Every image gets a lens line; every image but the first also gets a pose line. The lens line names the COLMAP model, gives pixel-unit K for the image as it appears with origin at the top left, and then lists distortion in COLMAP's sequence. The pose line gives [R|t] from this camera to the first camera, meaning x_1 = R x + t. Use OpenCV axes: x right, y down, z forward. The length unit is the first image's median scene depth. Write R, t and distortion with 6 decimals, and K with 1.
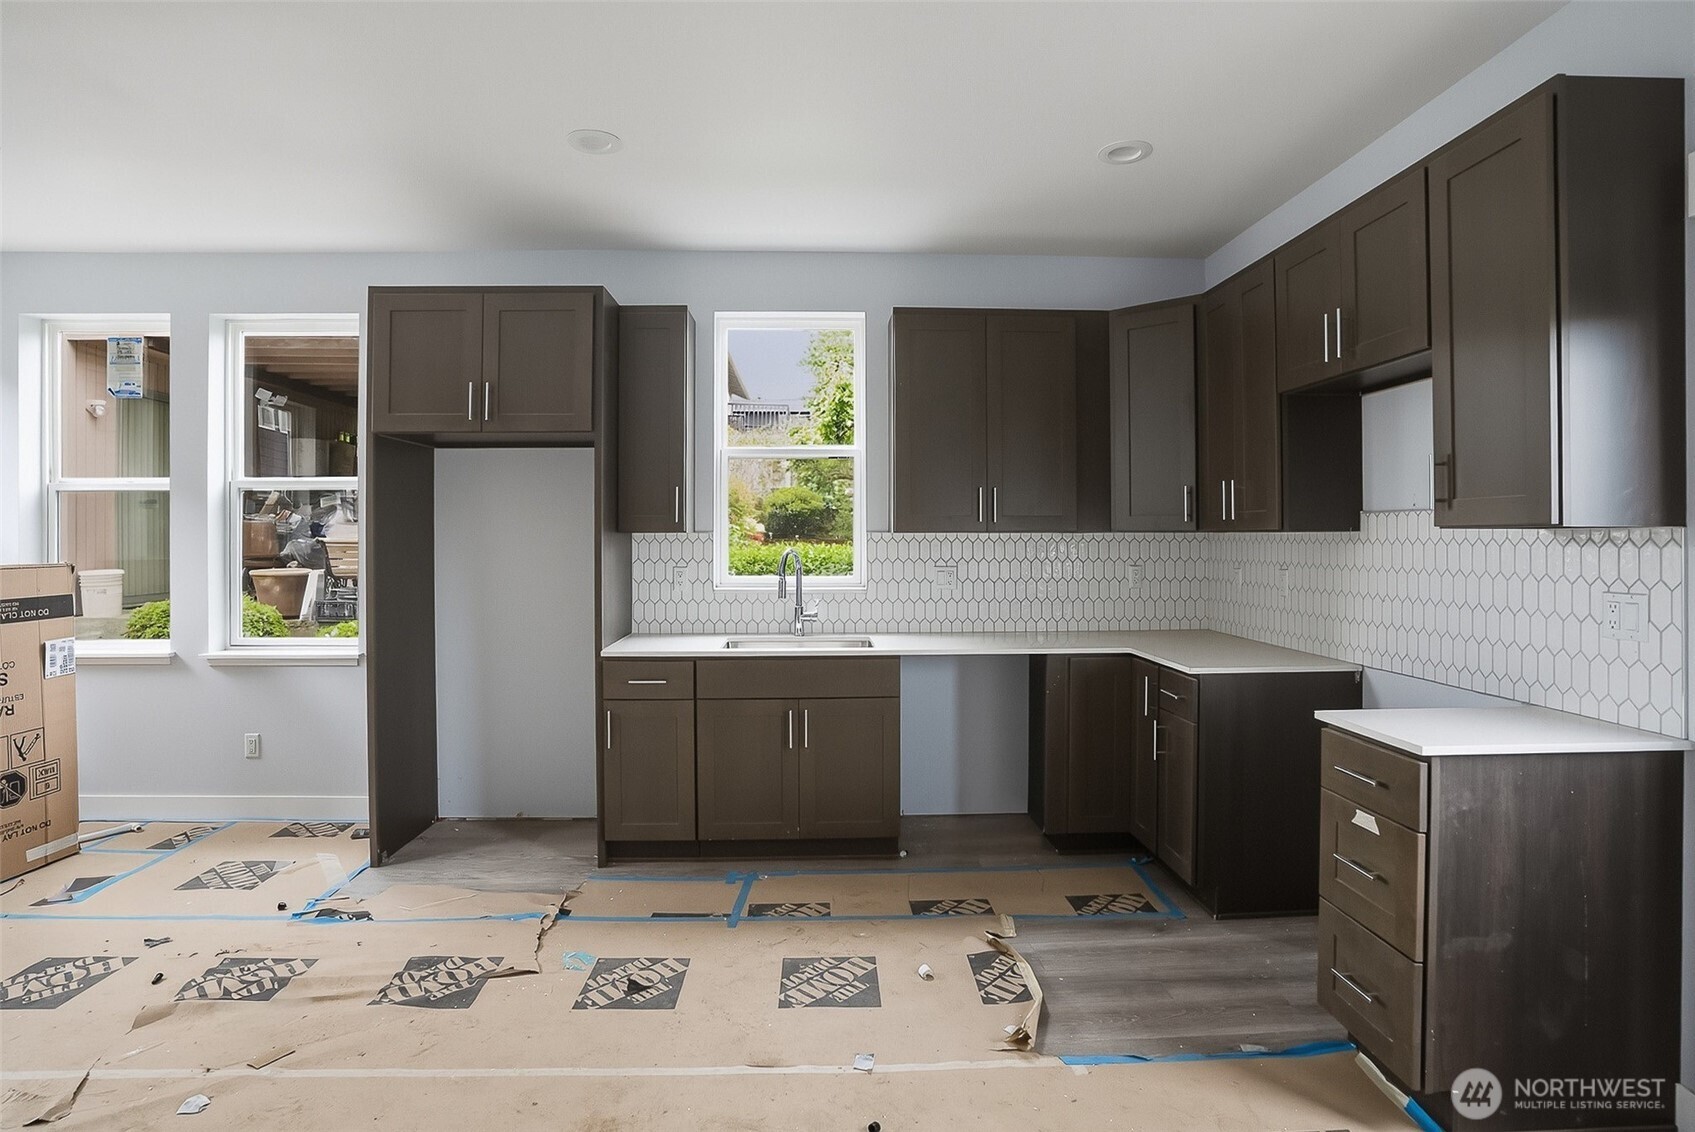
lens RADIAL K [[858.8, 0, 859.8], [0, 858.8, 563.1], [0, 0, 1]] dist [-0.045550, 0.017587]
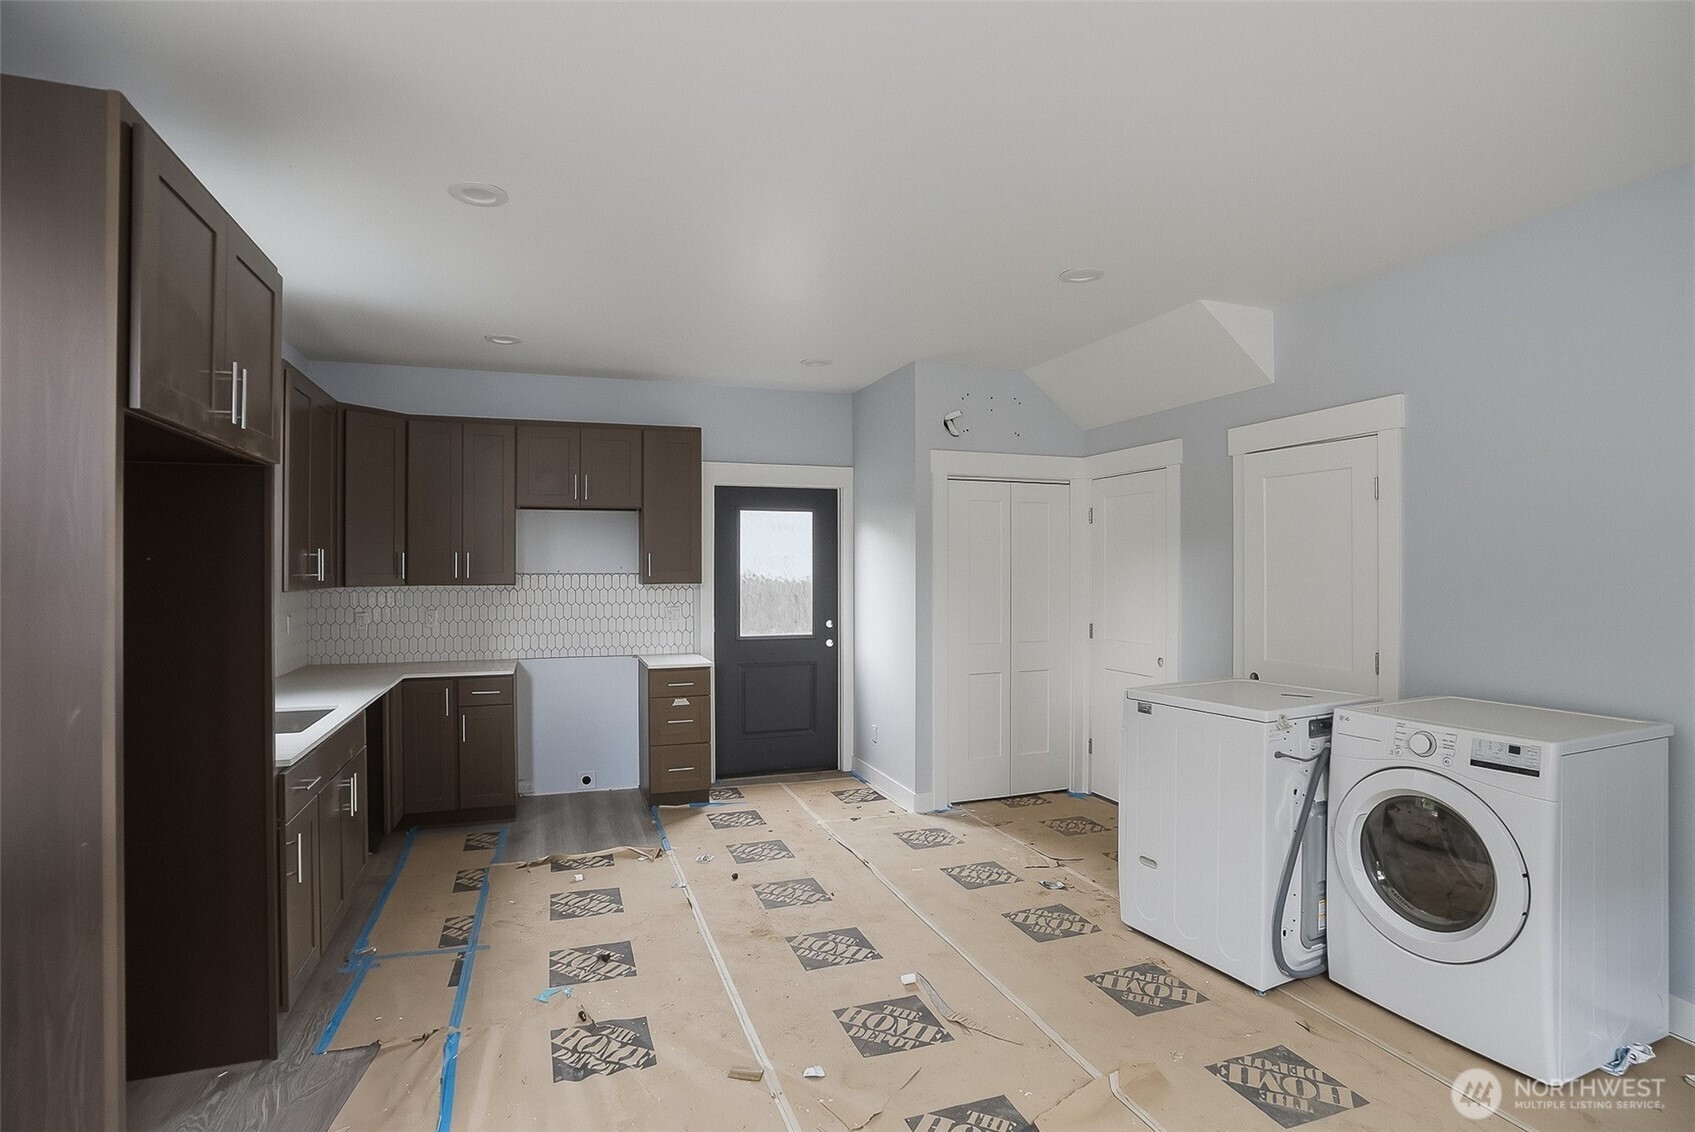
lens RADIAL K [[858.8, 0, 835.3], [0, 858.8, 571.3], [0, 0, 1]] dist [-0.045550, 0.017587]
pose [[-0.303546, 0.011724, 0.952745, -1.371545], [0.024864, 0.999681, -0.004380, -0.040461], [-0.952492, 0.022359, -0.303740, 0.924216]]
